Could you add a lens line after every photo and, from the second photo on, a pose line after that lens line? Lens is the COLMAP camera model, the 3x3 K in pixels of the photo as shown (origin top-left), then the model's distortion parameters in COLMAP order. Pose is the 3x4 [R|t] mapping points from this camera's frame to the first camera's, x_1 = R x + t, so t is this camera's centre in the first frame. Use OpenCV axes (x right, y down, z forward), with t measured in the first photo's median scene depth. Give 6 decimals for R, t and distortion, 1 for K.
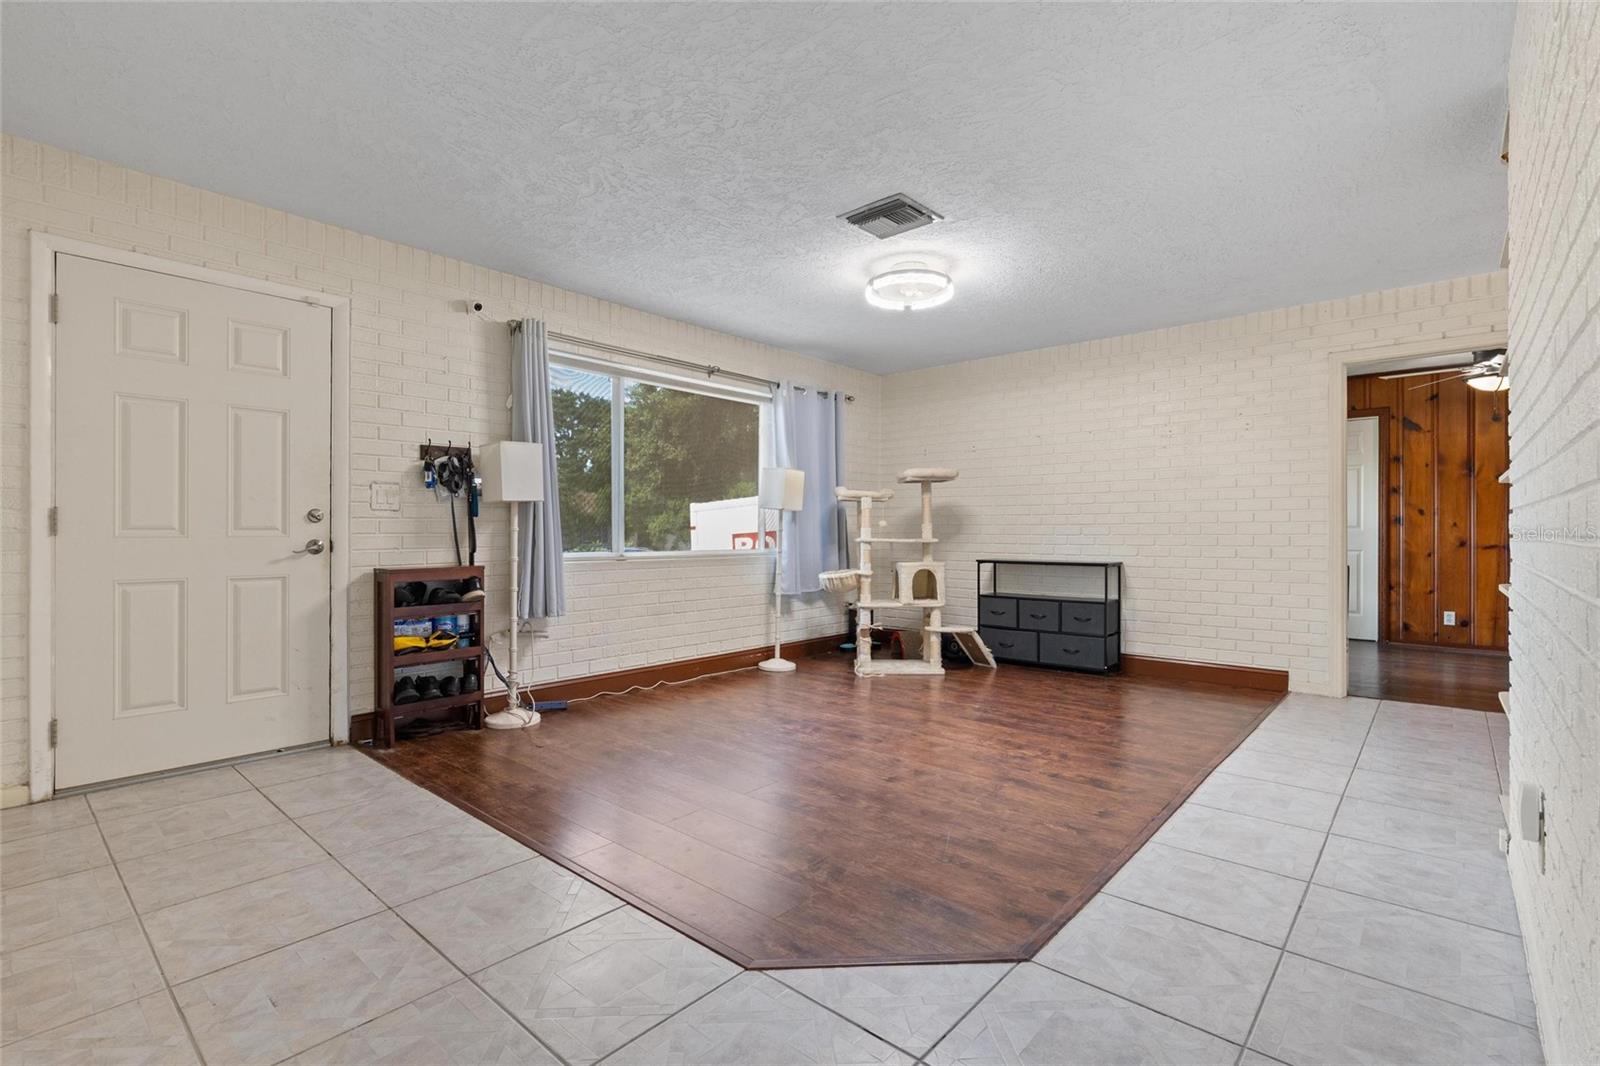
lens RADIAL K [[740.5, 0, 790.0], [0, 740.5, 532.1], [0, 0, 1]] dist [0.001320, -0.001761]
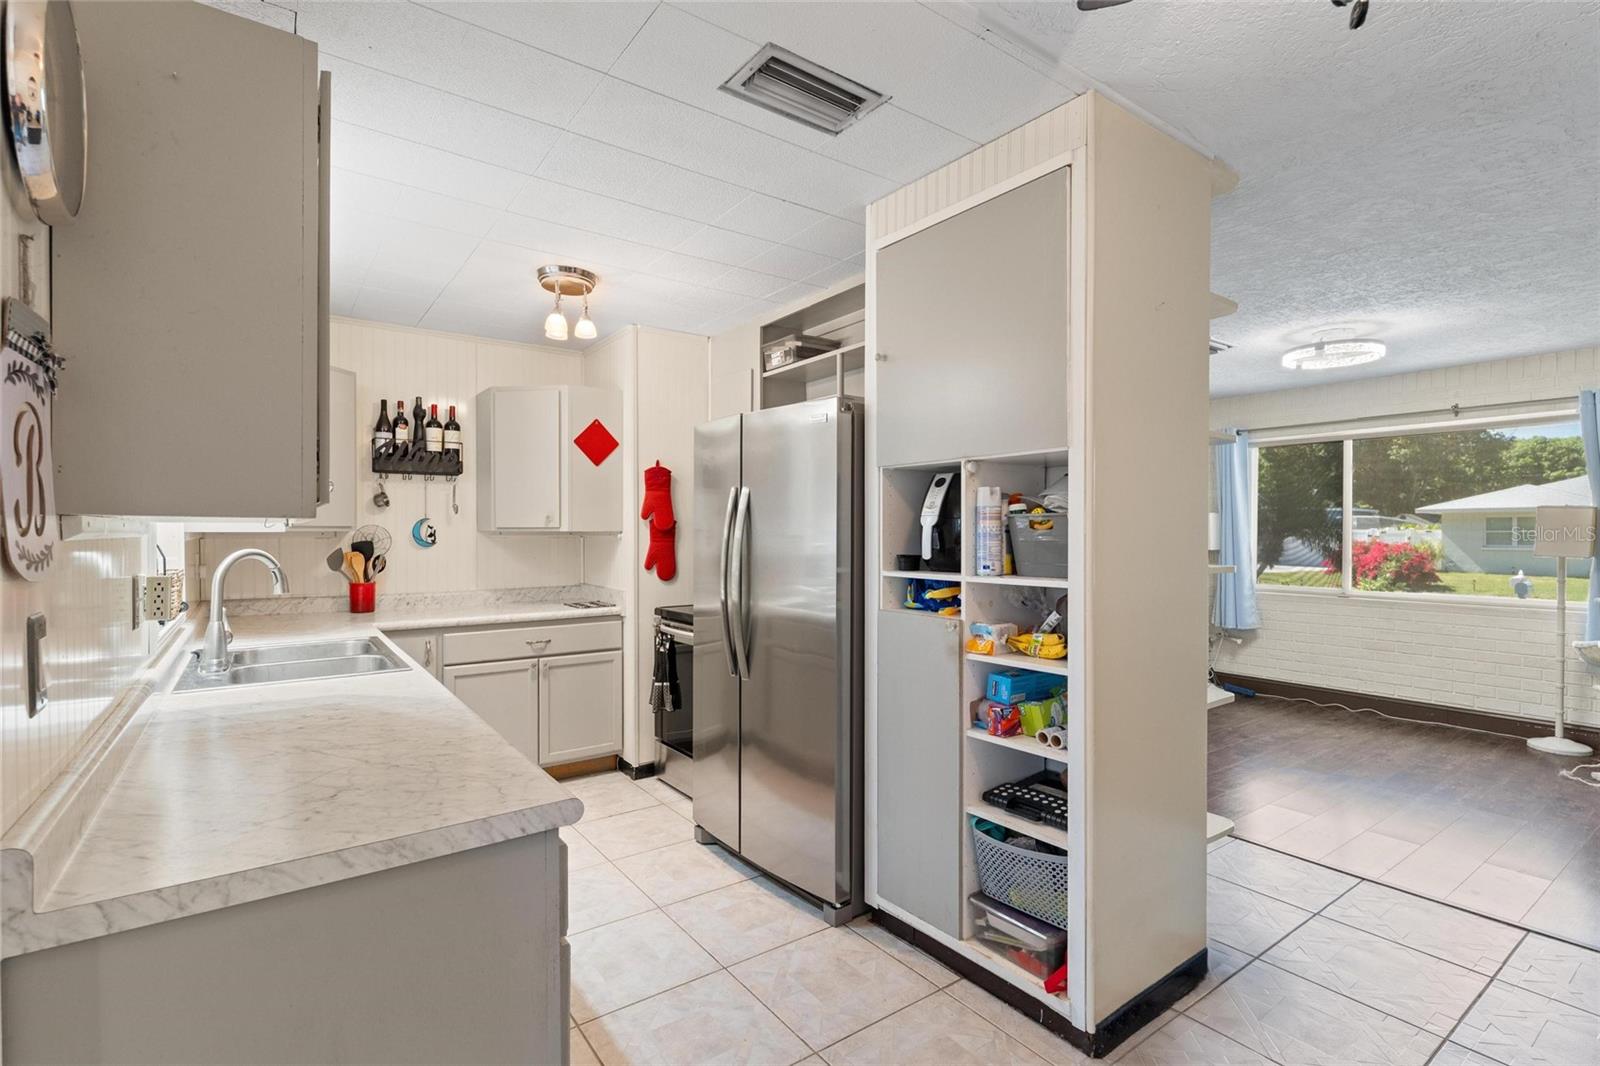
lens RADIAL K [[740.5, 0, 794.0], [0, 740.5, 535.7], [0, 0, 1]] dist [0.001320, -0.001761]
pose [[-0.222062, 0.005235, -0.975019, 1.394411], [-0.001286, 0.999983, 0.005662, -0.081875], [0.975032, 0.002511, -0.222051, 0.513113]]
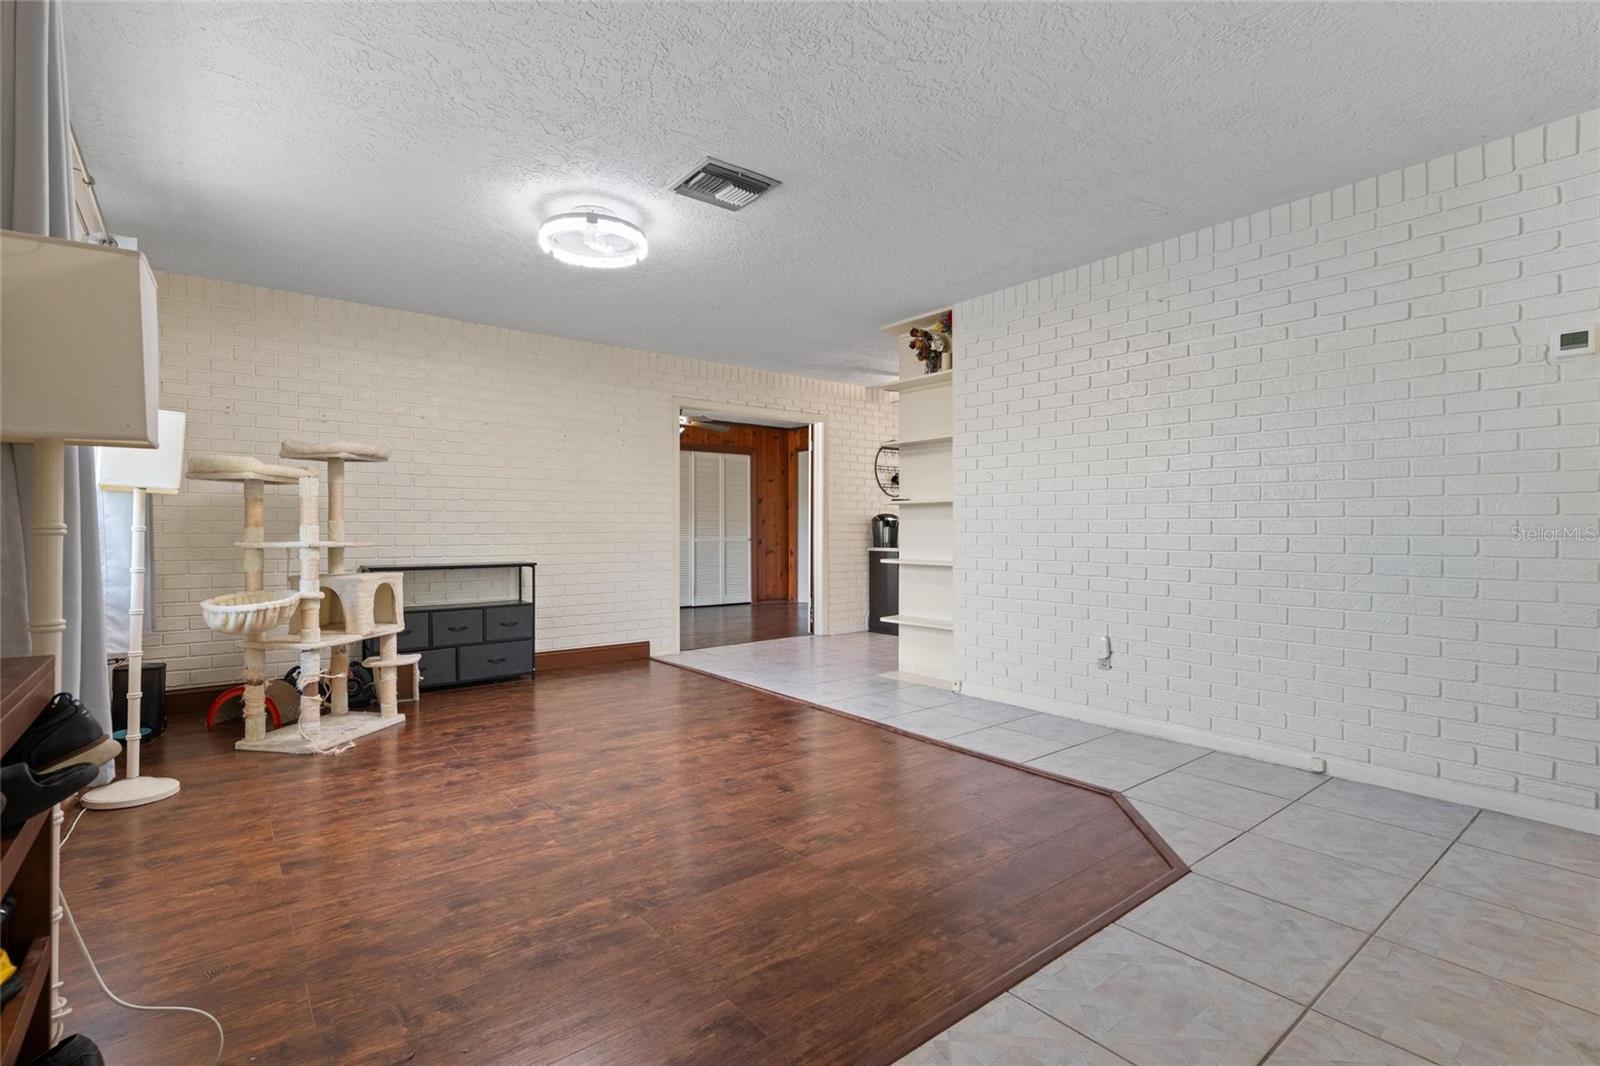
lens RADIAL K [[740.5, 0, 804.9], [0, 740.5, 536.9], [0, 0, 1]] dist [0.001320, -0.001761]
pose [[0.158490, -0.011468, 0.987294, -0.648120], [-0.000065, 0.999932, 0.011625, -0.005102], [-0.987361, -0.001907, 0.158479, 0.658003]]
